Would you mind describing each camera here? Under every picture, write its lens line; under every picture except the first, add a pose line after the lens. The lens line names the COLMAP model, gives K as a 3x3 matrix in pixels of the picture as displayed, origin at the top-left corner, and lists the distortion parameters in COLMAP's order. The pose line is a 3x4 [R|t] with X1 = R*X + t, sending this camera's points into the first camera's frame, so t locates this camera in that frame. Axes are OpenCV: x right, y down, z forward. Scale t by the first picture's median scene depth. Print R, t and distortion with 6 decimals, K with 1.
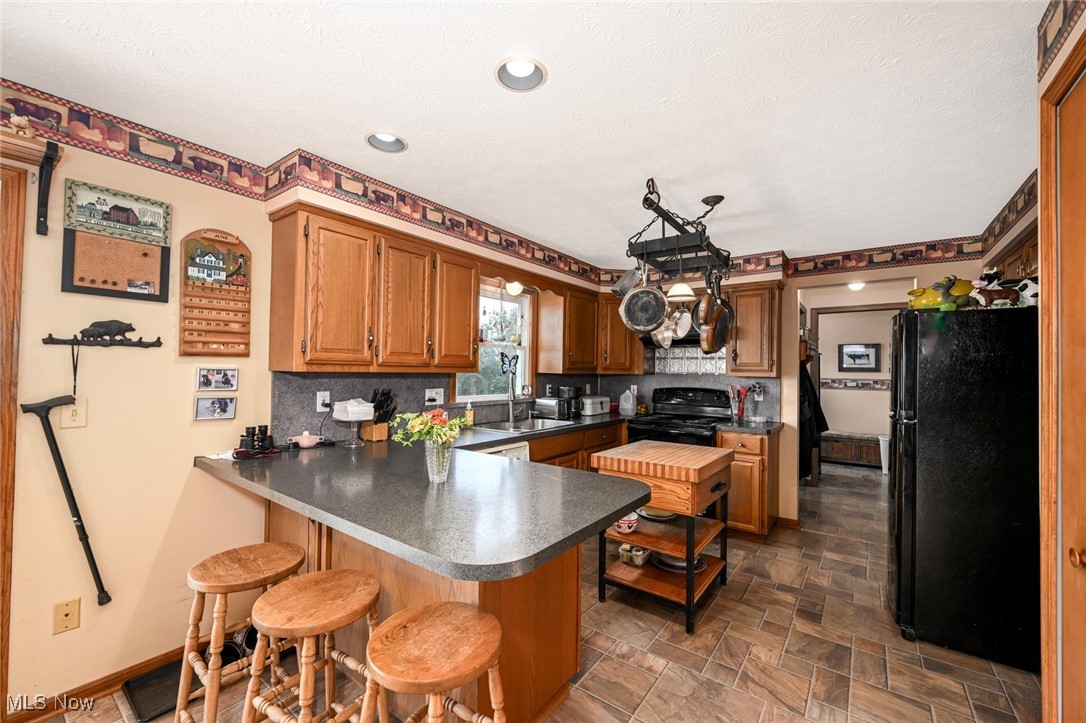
lens RADIAL K [[435.8, 0, 543.0], [0, 435.8, 361.5], [0, 0, 1]] dist [0.001691, 0.000016]
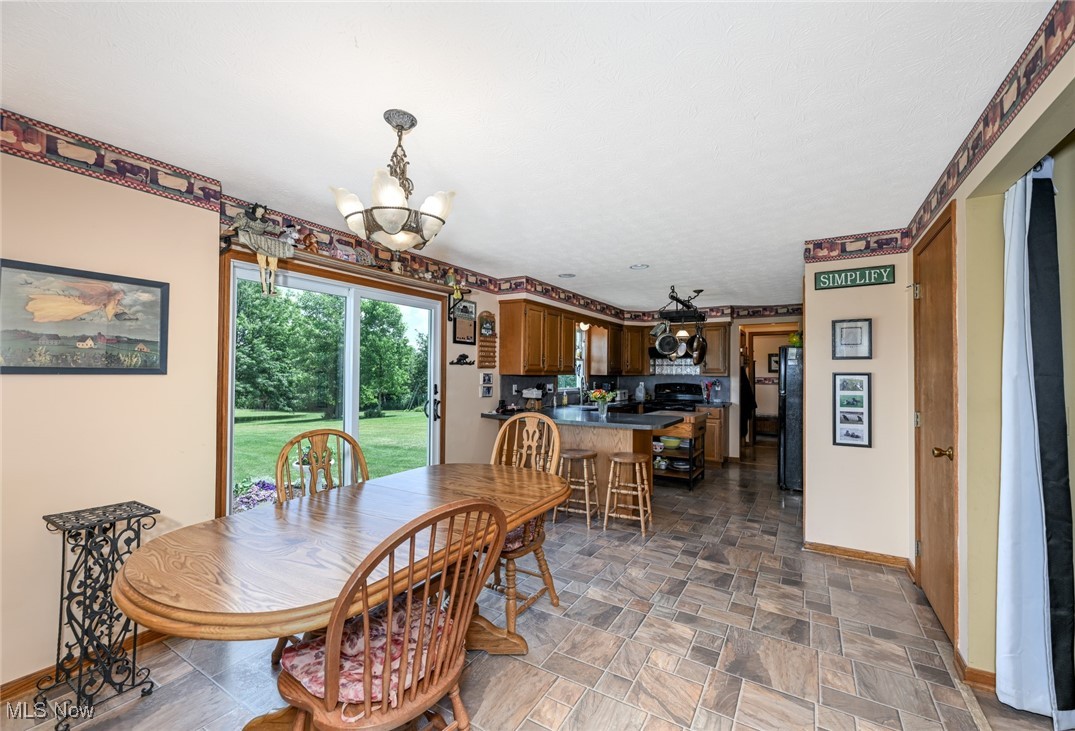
lens RADIAL K [[454.4, 0, 537.5], [0, 454.4, 365.5], [0, 0, 1]] dist [-0.000786, -0.000030]
pose [[0.995221, -0.006078, 0.097459, -0.448391], [0.005694, 0.999975, 0.004226, -0.020810], [-0.097483, -0.003651, 0.995231, -0.826353]]
